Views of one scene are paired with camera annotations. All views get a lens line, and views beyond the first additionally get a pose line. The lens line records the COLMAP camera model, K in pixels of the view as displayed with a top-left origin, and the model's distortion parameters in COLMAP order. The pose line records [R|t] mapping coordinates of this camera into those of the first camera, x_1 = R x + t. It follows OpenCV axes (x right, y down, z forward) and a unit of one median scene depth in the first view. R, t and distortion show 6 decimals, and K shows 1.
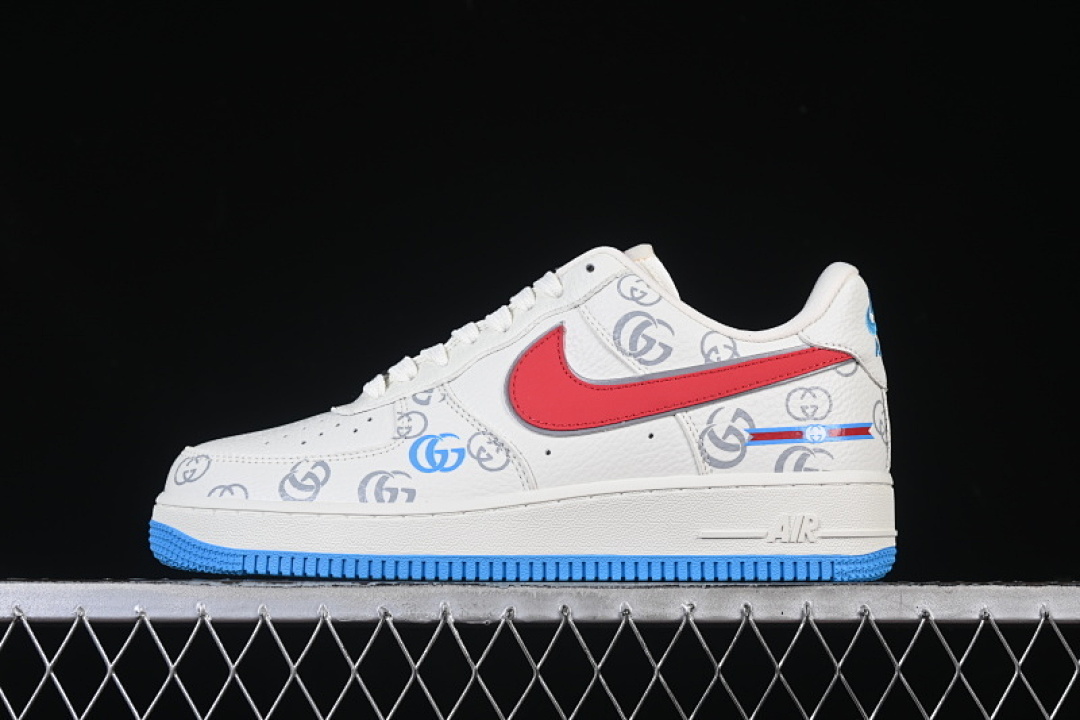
lens RADIAL K [[2479.8, 0, 539.6], [0, 2479.8, 356.2], [0, 0, 1]] dist [0.031034, 0.000000]
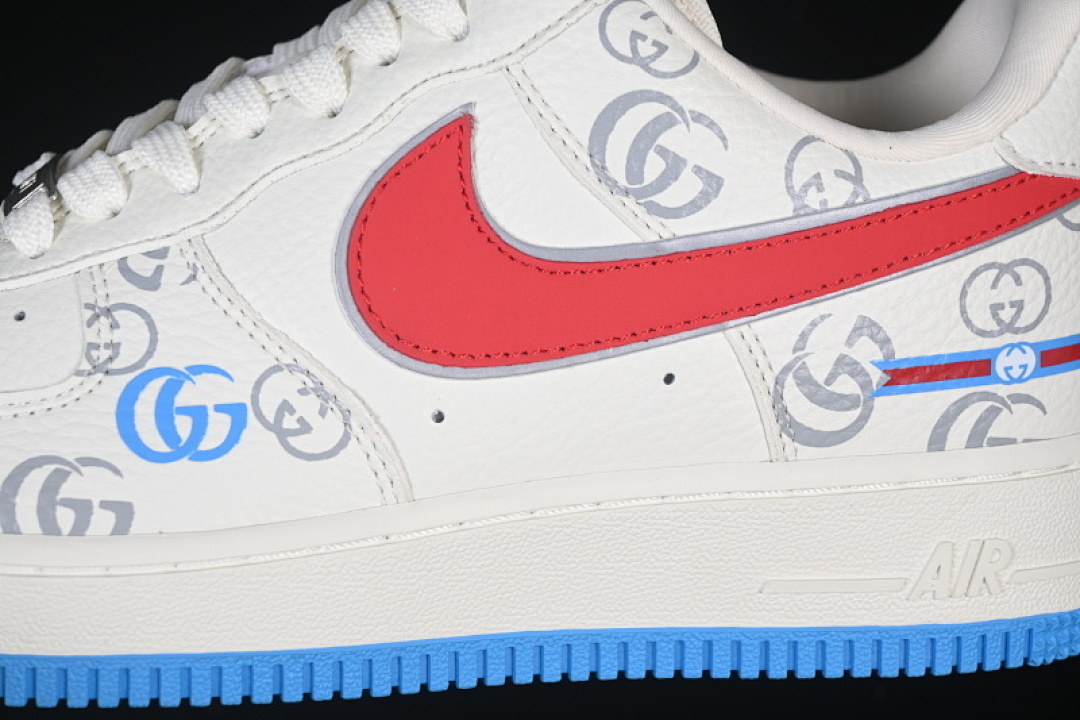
lens RADIAL K [[2479.8, 0, 538.9], [0, 2479.8, 361.5], [0, 0, 1]] dist [0.031034, 0.000000]
pose [[0.988177, -0.002724, 0.153290, -0.046053], [-0.037737, 0.964760, 0.260411, -0.085203], [-0.148598, -0.263117, 0.953251, 0.577912]]
